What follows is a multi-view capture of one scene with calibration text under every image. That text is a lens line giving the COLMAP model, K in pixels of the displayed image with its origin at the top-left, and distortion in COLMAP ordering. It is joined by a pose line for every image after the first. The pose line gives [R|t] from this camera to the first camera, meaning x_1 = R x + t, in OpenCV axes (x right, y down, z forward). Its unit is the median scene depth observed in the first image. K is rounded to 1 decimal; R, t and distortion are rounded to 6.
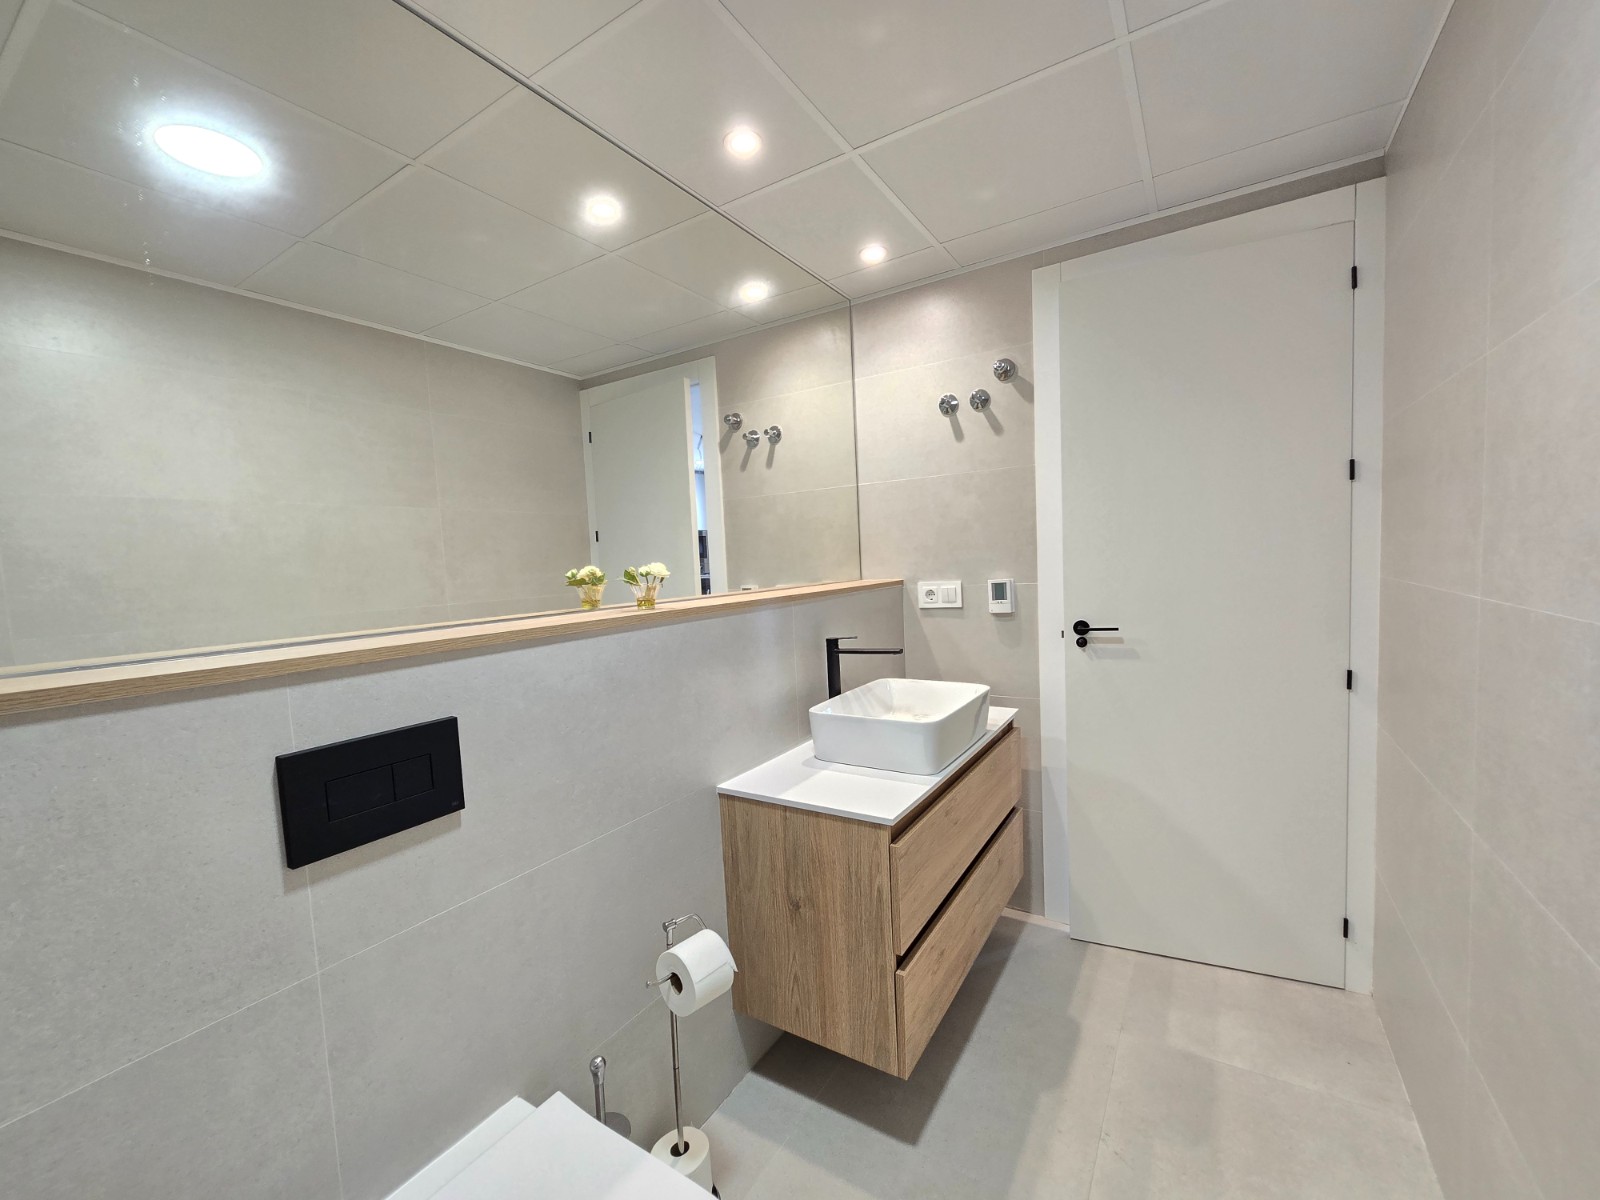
lens RADIAL K [[648.9, 0, 798.8], [0, 648.9, 606.6], [0, 0, 1]] dist [-0.001313, -0.000135]
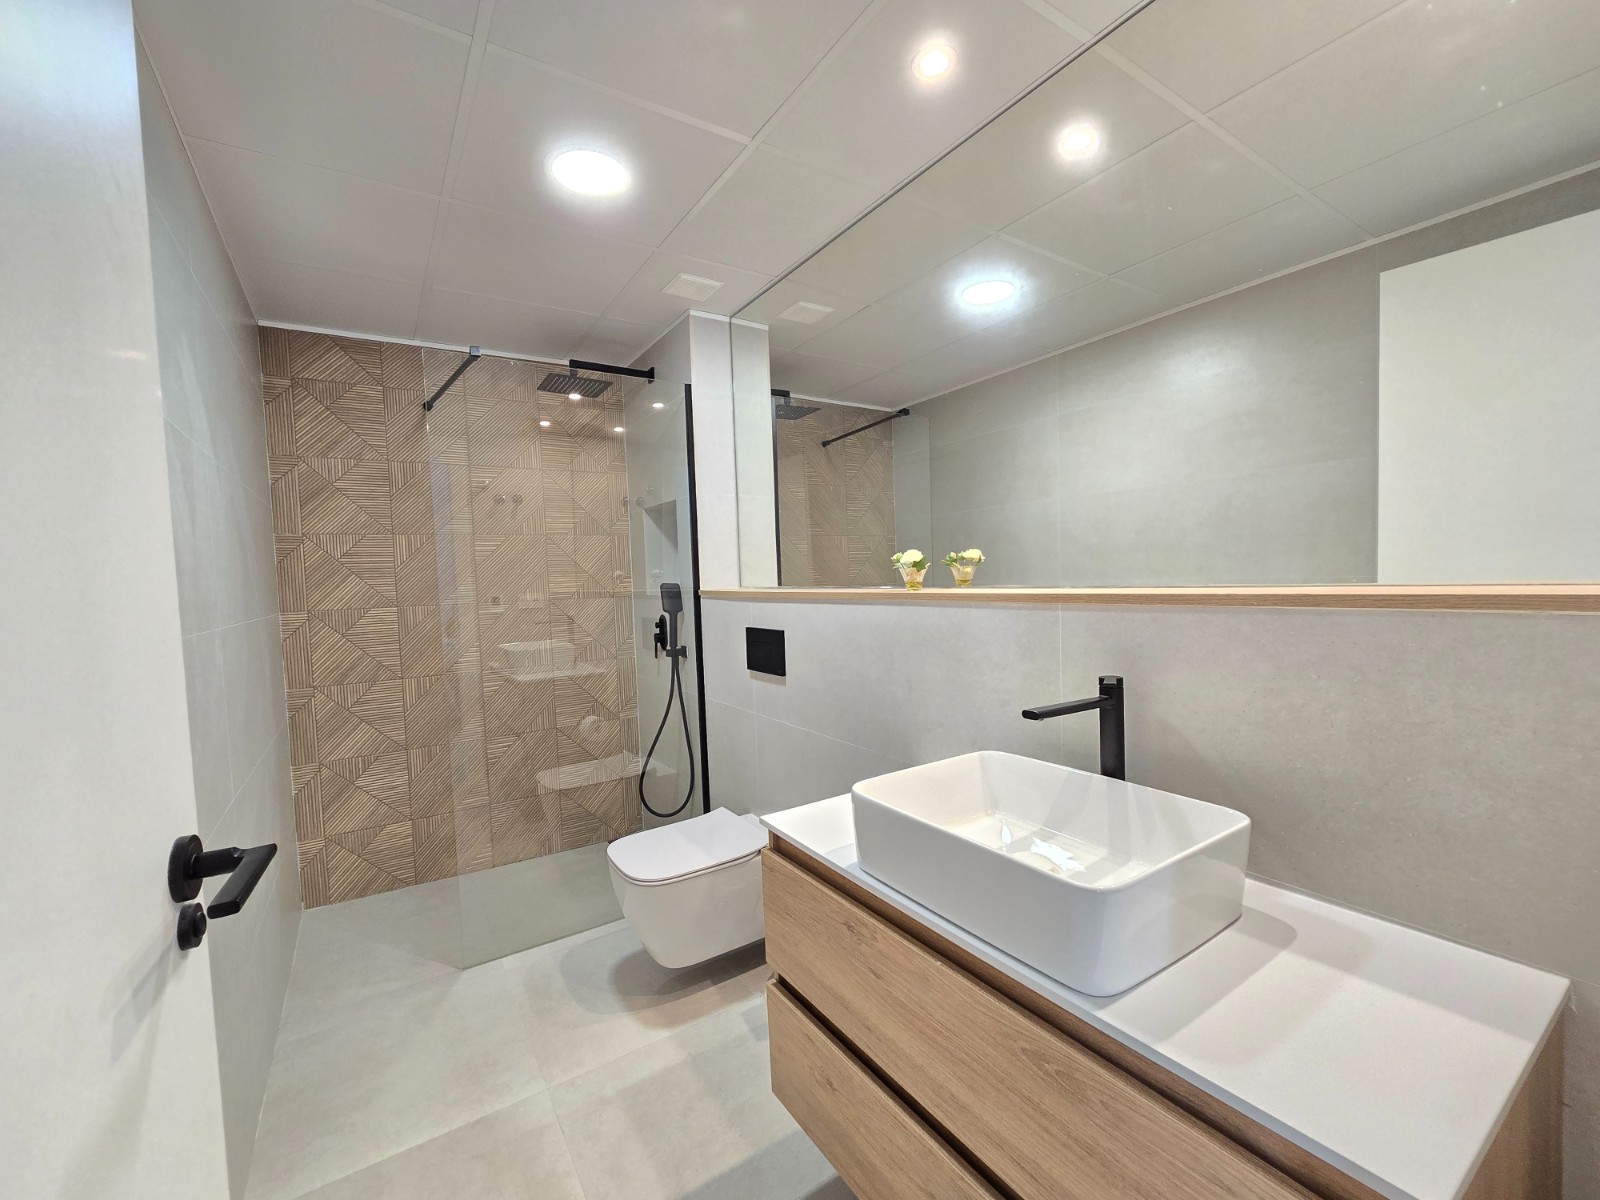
lens RADIAL K [[648.9, 0, 798.8], [0, 648.9, 606.6], [0, 0, 1]] dist [-0.001313, -0.000135]
pose [[-0.422329, 0.106819, -0.900126, 1.210825], [-0.001803, 0.992931, 0.118678, -0.143544], [0.906441, 0.051744, -0.419151, 1.781593]]
